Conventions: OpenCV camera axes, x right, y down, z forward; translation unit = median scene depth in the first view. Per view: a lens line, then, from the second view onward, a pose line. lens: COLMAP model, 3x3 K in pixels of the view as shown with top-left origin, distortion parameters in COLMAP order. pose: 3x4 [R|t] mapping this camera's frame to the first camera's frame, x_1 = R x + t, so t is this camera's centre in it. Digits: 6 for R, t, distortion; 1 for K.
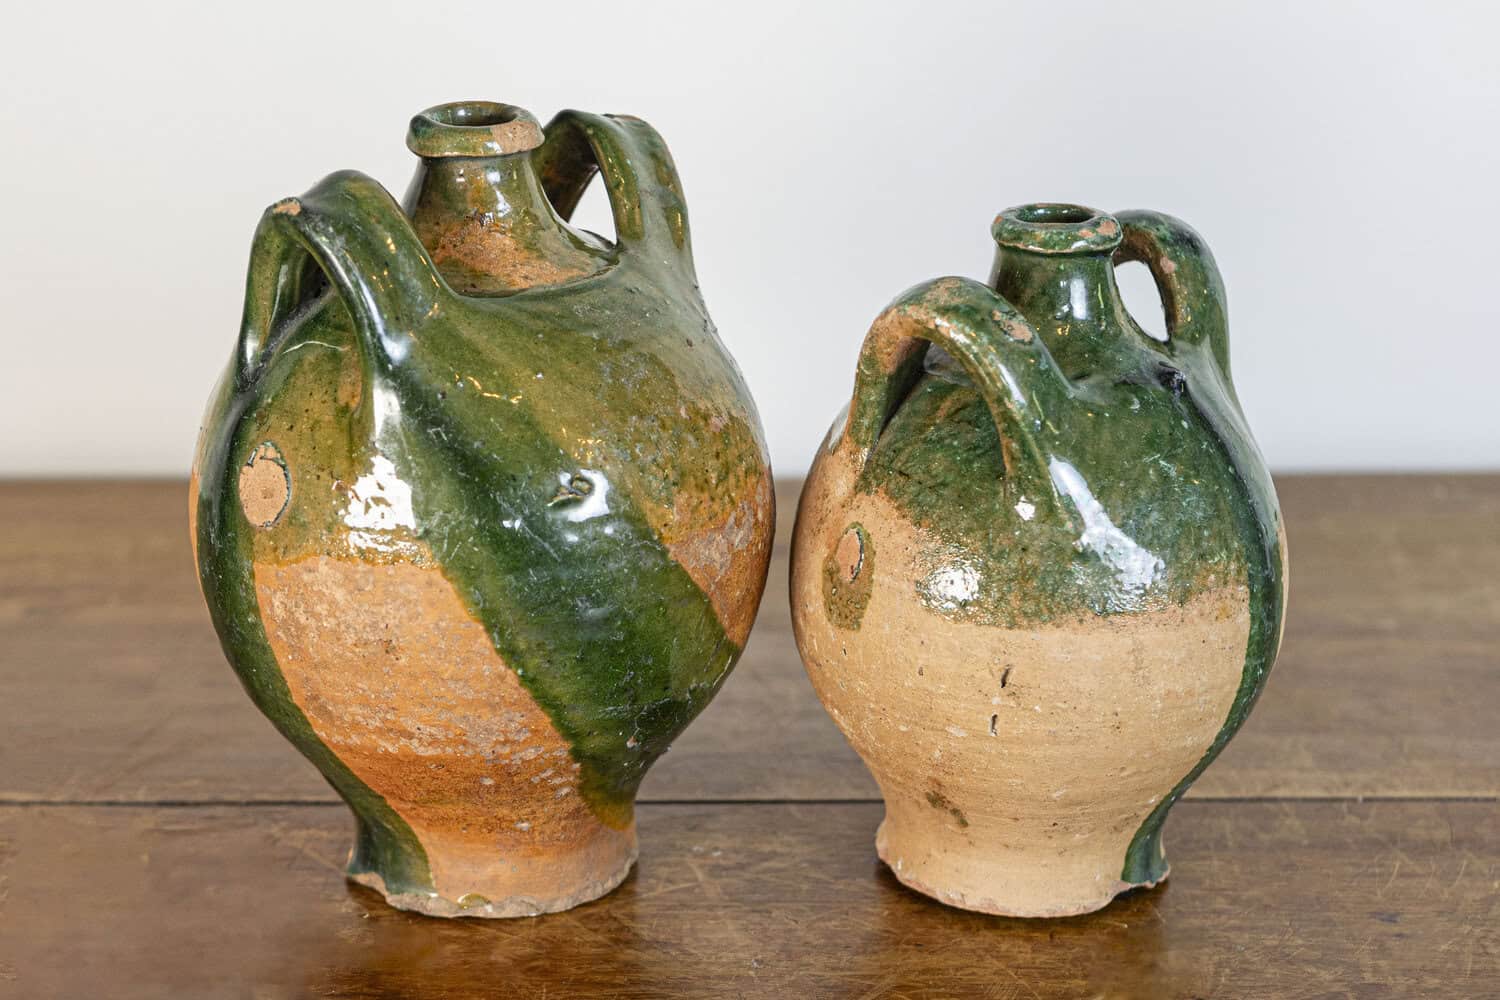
lens RADIAL K [[3200.0, 0, 739.8], [0, 3200.0, 499.2], [0, 0, 1]] dist [-0.121829, 0.000000]
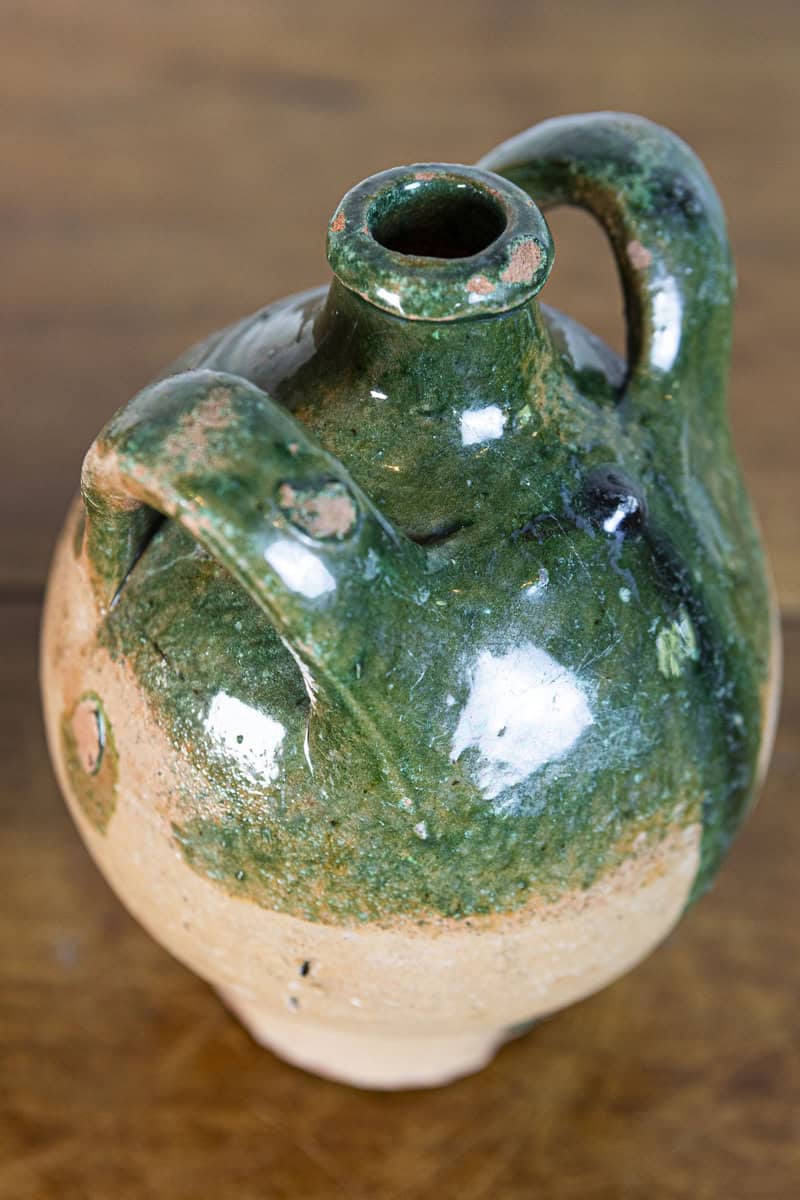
lens RADIAL K [[1965.1, 0, 420.1], [0, 1965.1, 575.5], [0, 0, 1]] dist [-0.009813, 0.000000]
pose [[0.998454, 0.054048, -0.012962, 0.106505], [-0.042306, 0.890279, 0.453446, -0.197464], [0.036048, -0.452197, 0.891189, 0.674955]]
